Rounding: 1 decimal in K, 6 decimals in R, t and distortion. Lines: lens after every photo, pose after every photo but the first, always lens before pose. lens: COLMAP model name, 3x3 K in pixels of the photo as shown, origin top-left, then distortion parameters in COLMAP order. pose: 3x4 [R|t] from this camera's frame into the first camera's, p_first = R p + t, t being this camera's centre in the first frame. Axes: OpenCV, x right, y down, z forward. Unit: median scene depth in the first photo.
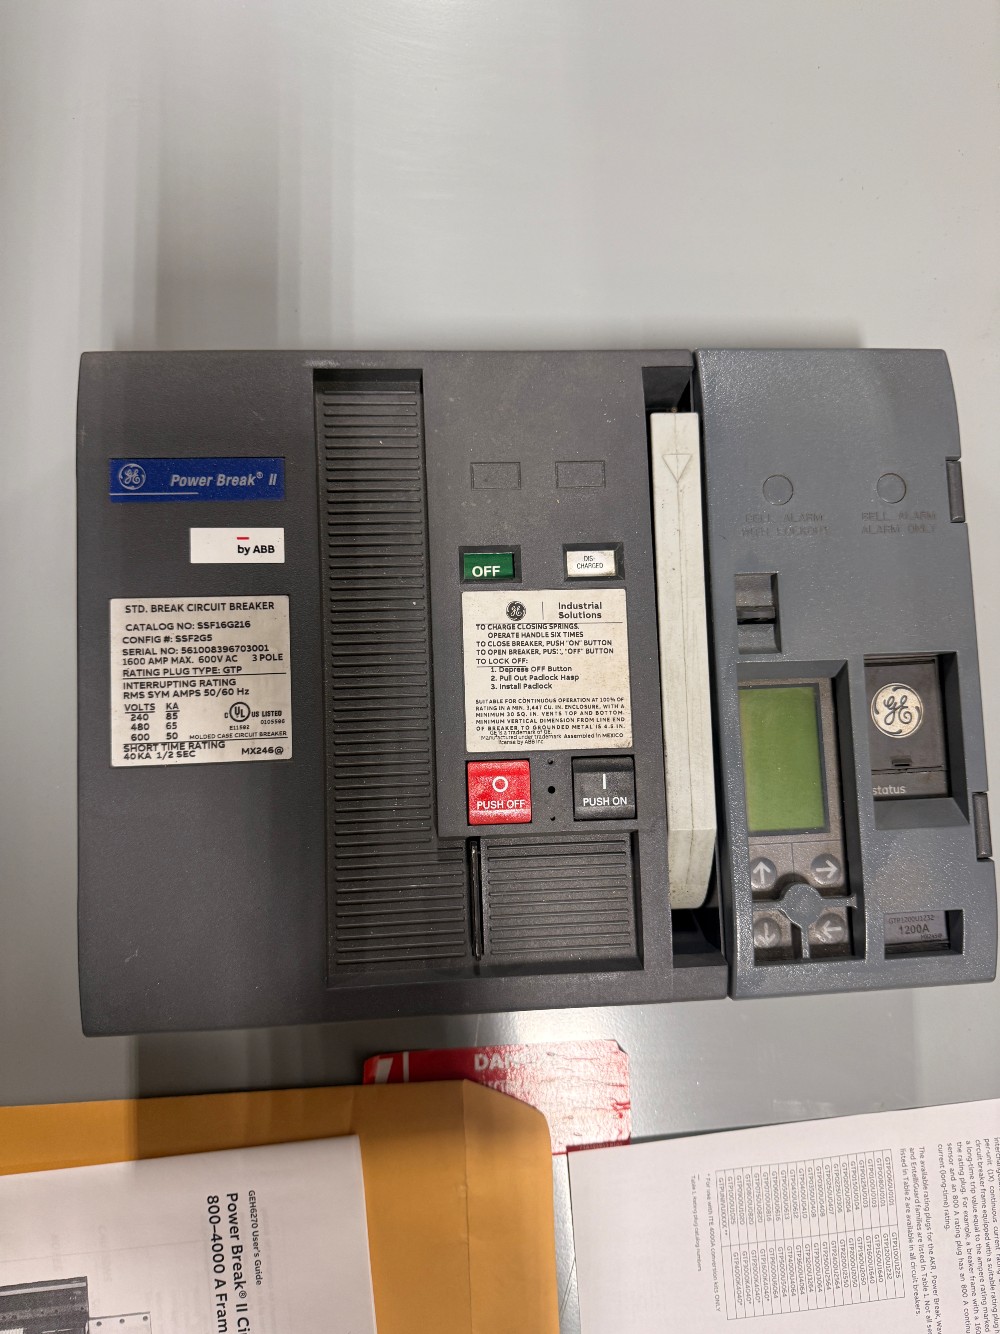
lens RADIAL K [[947.2, 0, 500.0], [0, 947.2, 667.0], [0, 0, 1]] dist [0.151172, -0.216625]
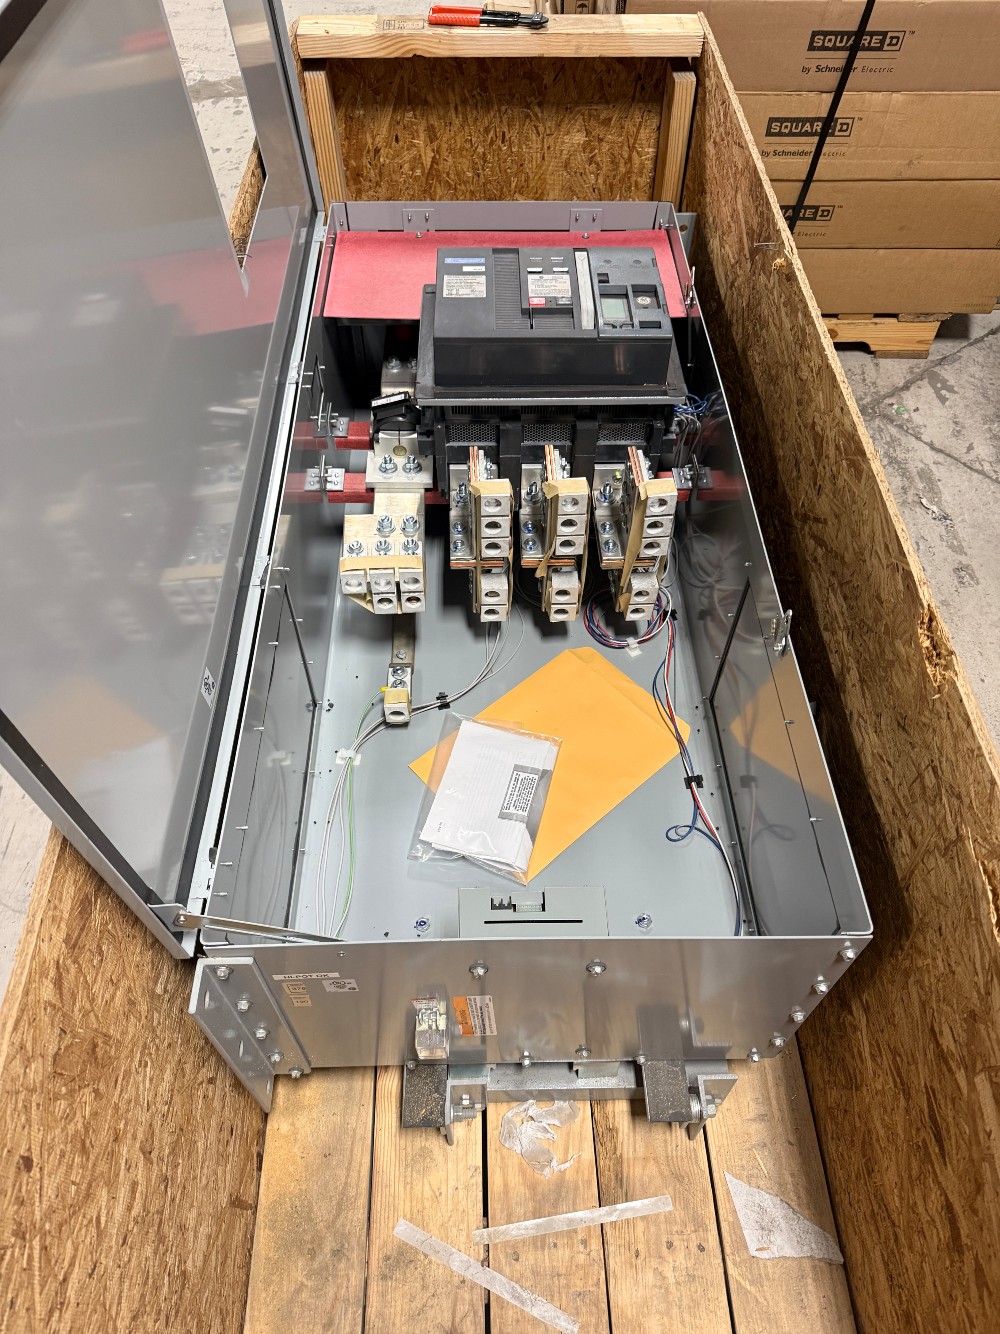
lens RADIAL K [[947.2, 0, 500.0], [0, 947.2, 667.0], [0, 0, 1]] dist [0.151172, -0.216625]
pose [[0.996377, -0.038811, -0.075675, 0.086468], [-0.012658, 0.812219, -0.583215, 3.605358], [0.084100, 0.582060, 0.808785, -1.331280]]
